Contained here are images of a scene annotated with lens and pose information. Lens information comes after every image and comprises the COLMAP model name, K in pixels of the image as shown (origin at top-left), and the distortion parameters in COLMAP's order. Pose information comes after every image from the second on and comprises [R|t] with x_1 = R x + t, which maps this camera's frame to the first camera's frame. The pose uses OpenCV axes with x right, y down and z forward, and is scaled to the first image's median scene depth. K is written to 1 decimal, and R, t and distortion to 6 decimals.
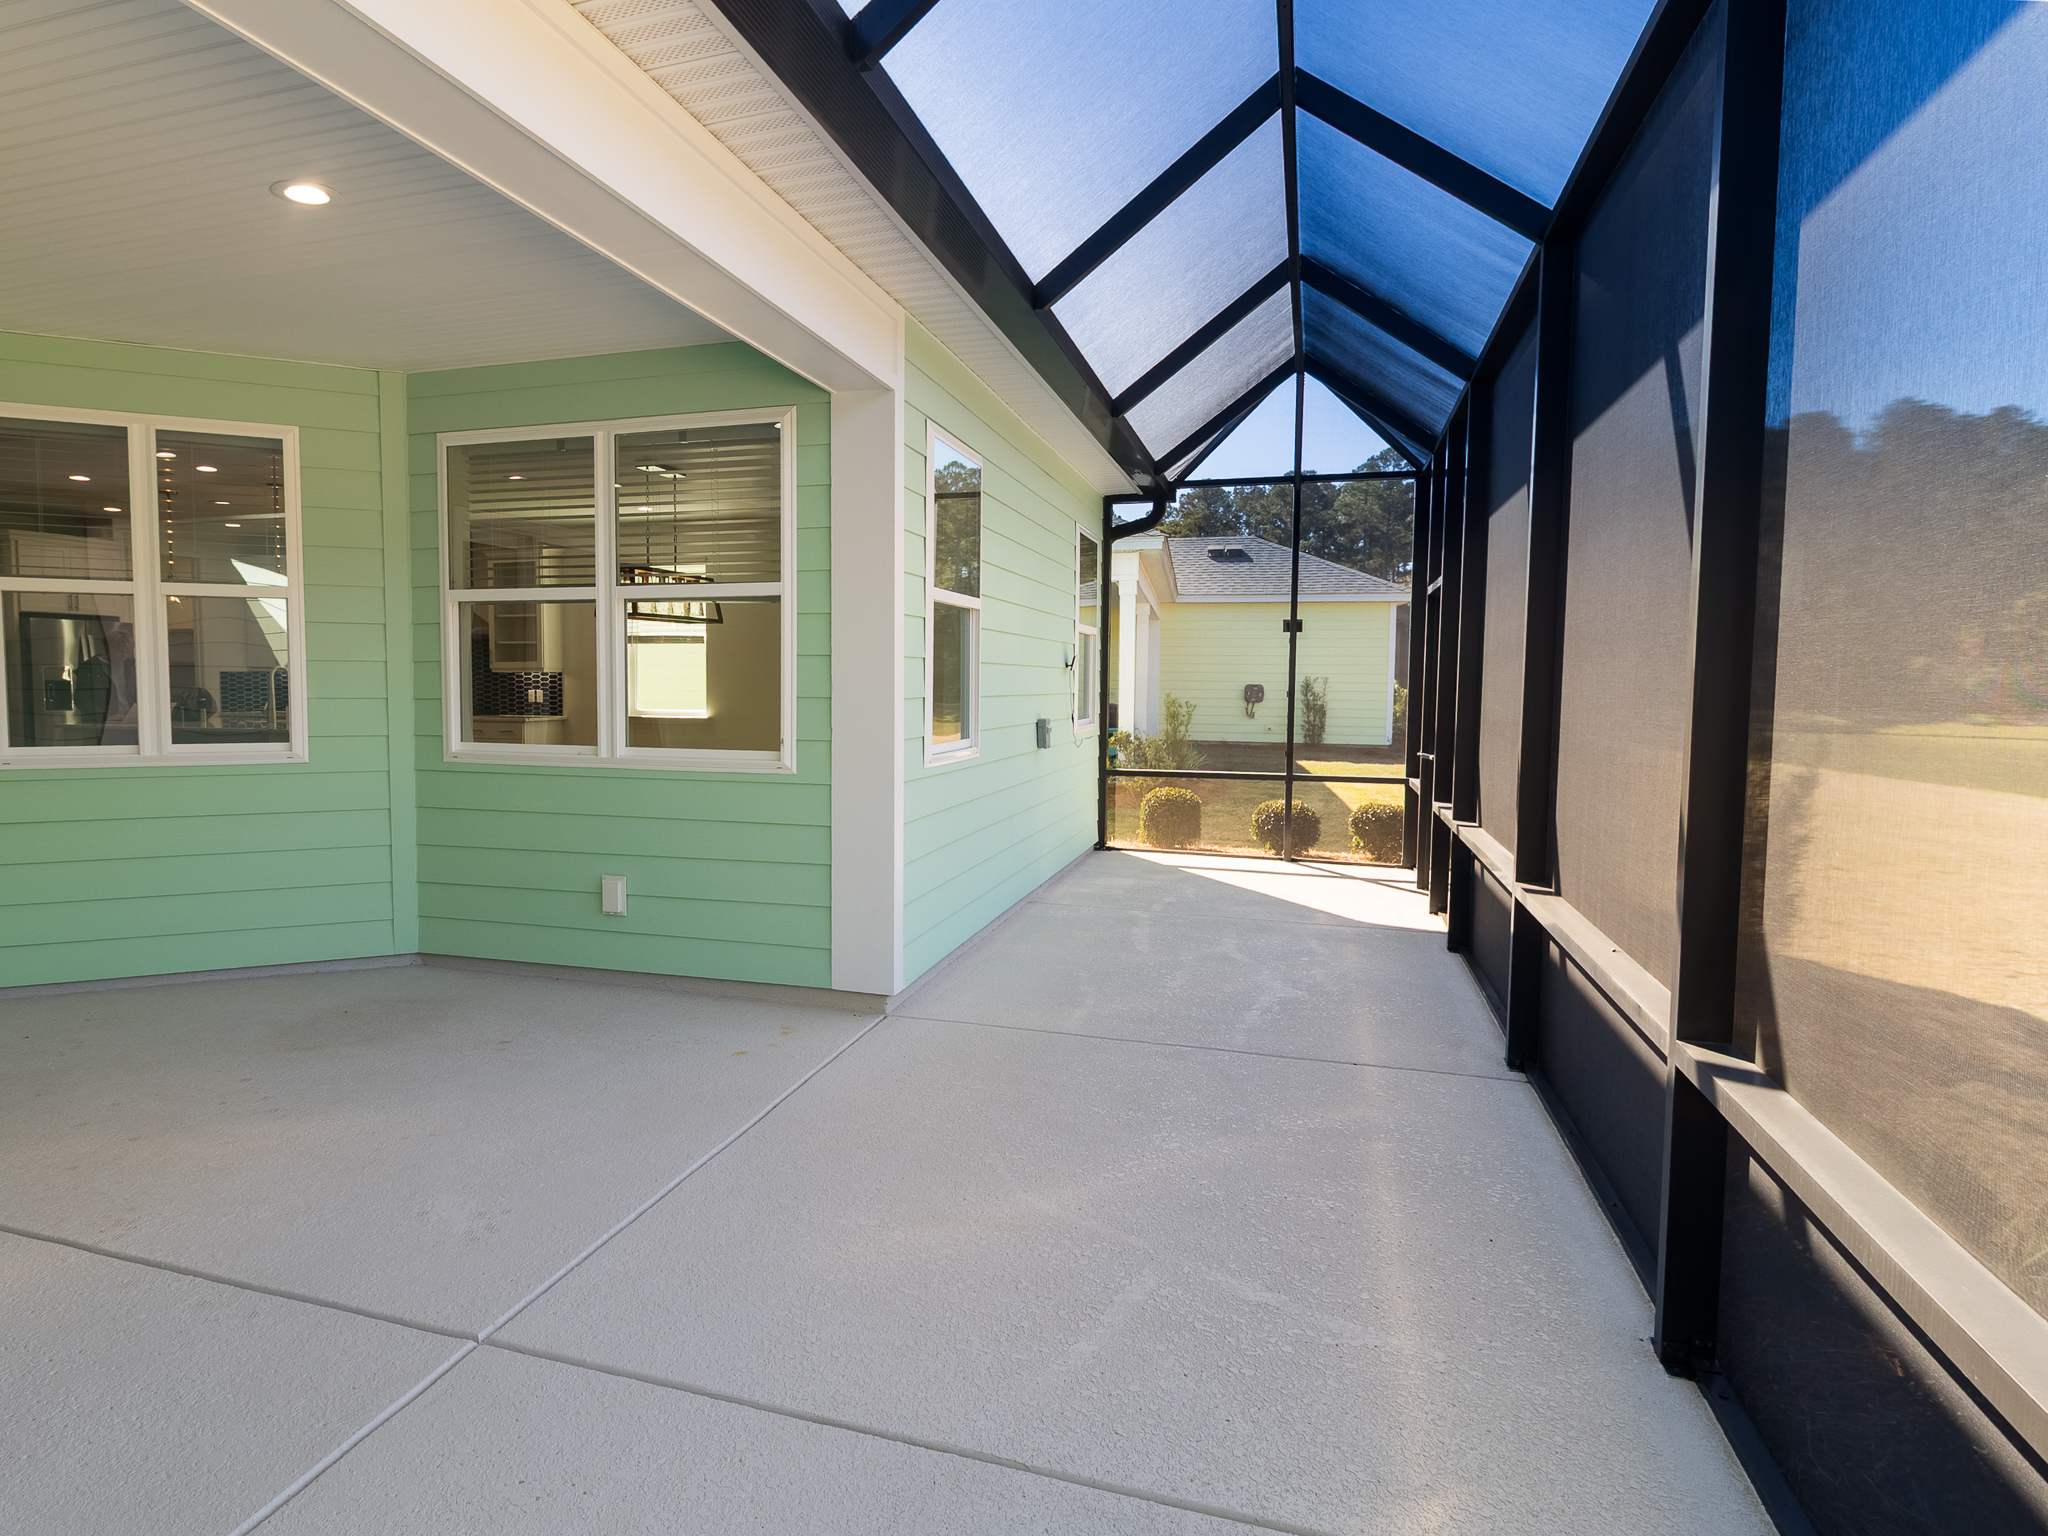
lens RADIAL K [[1136.7, 0, 1024.0], [0, 1136.7, 768.0], [0, 0, 1]] dist [0.002201, -0.000560]
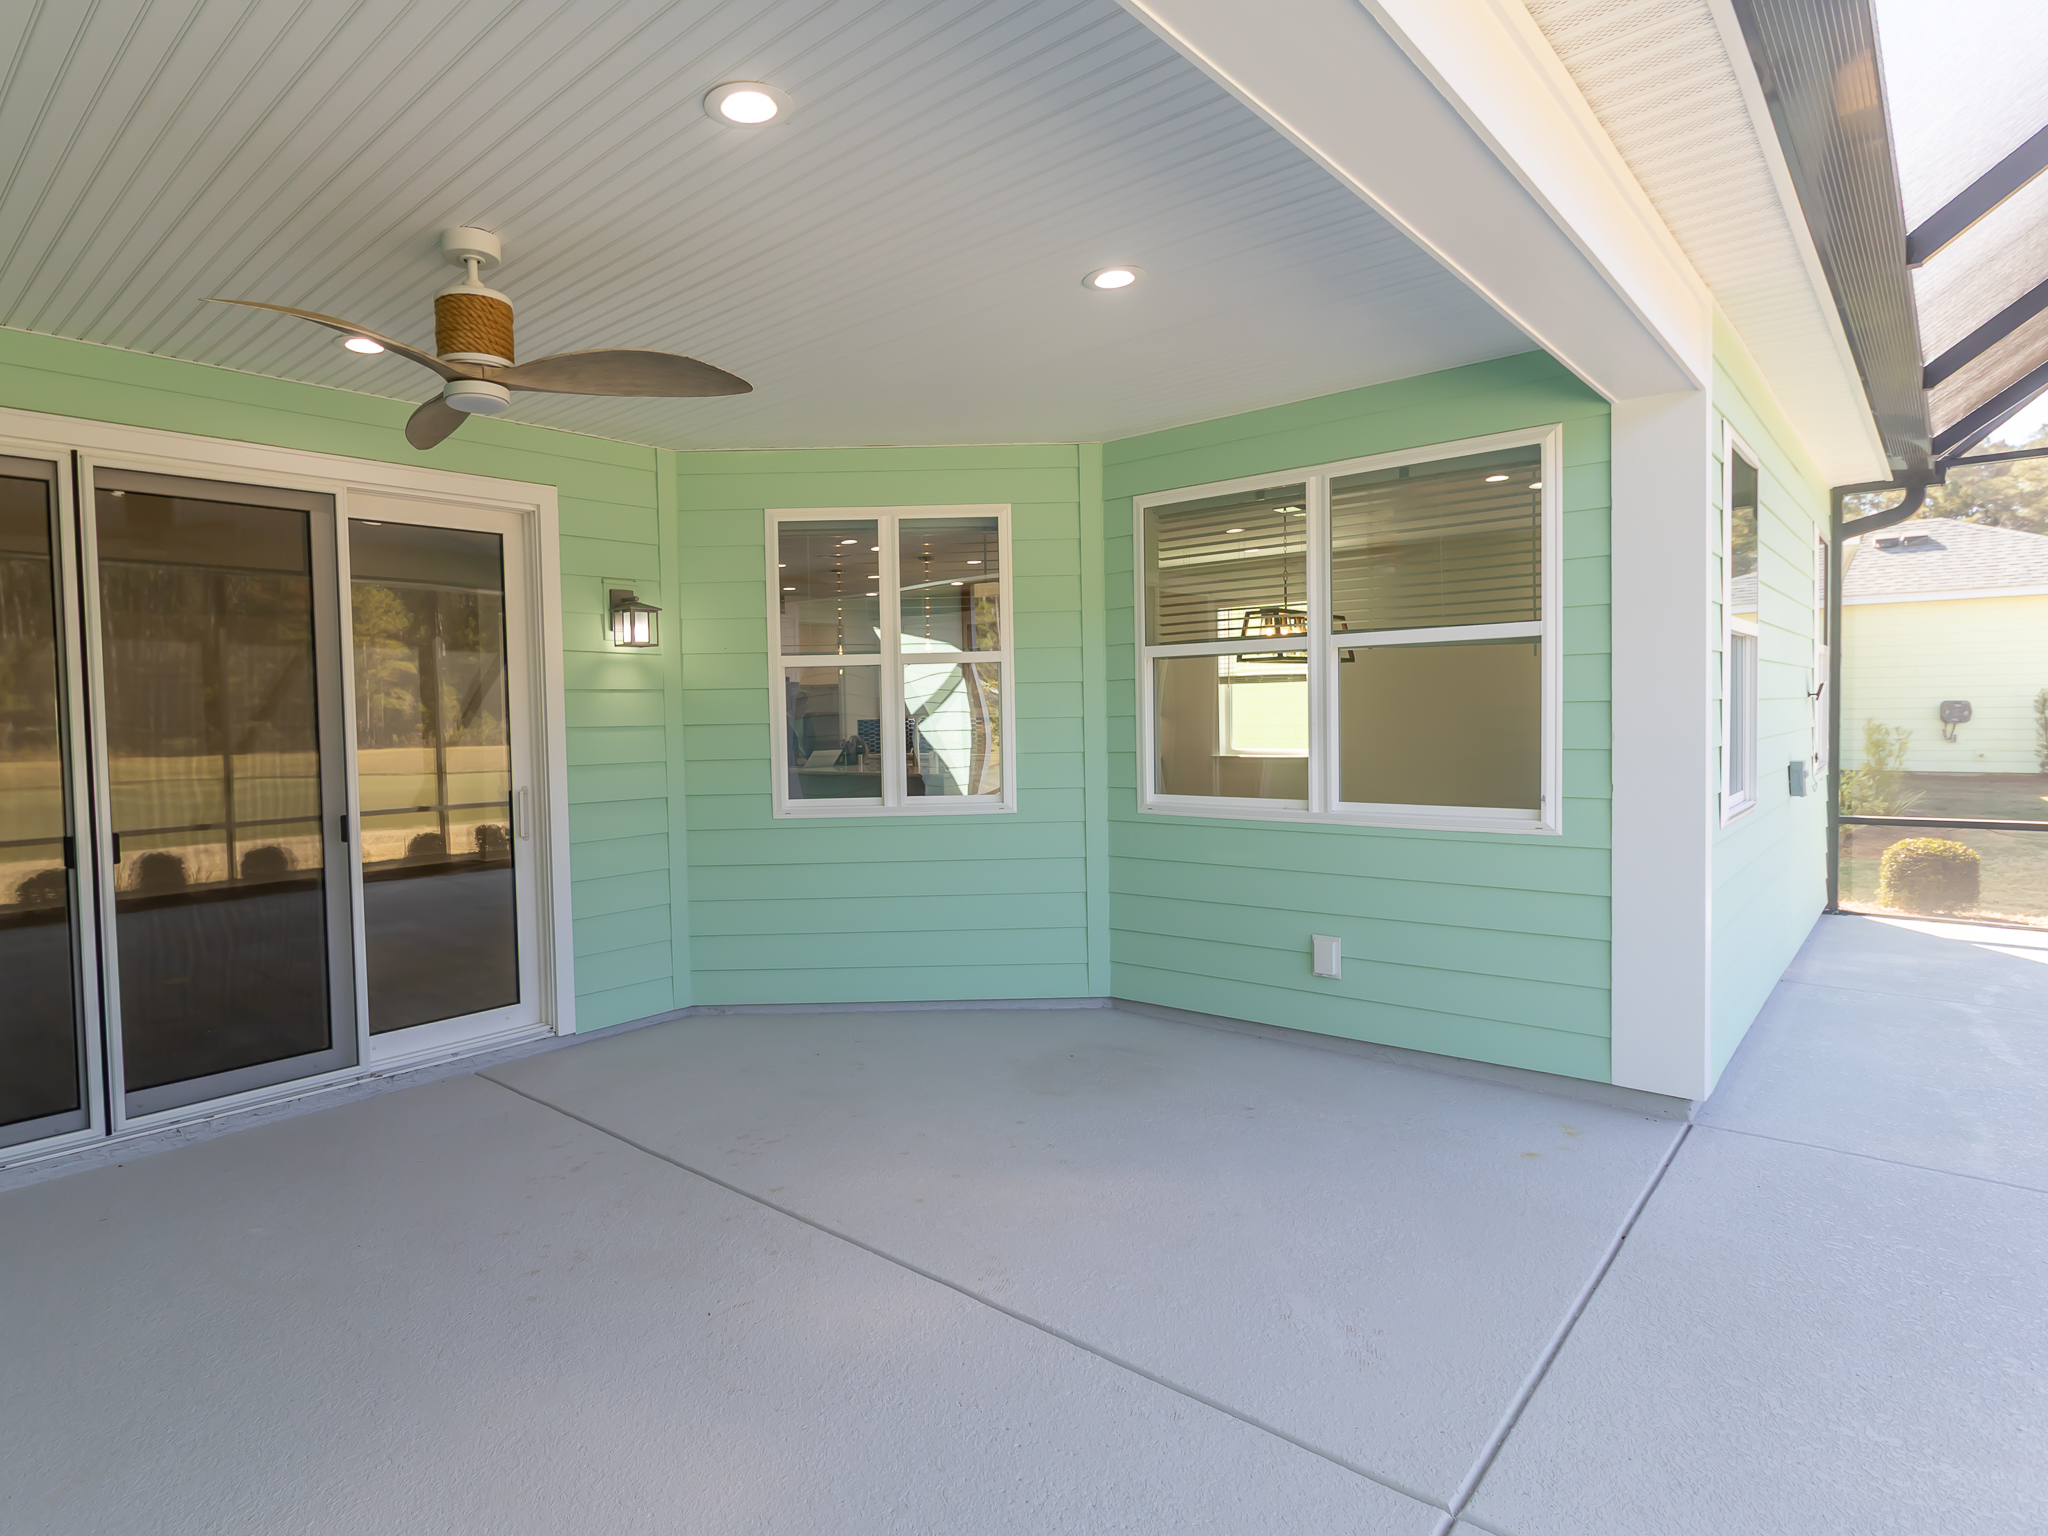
lens RADIAL K [[1125.7, 0, 1035.7], [0, 1125.7, 763.1], [0, 0, 1]] dist [-0.005728, -0.002240]
pose [[0.919595, -0.012726, -0.392661, -0.196233], [0.003321, 0.999691, -0.024623, -0.026280], [0.392853, 0.021339, 0.919354, 0.028284]]
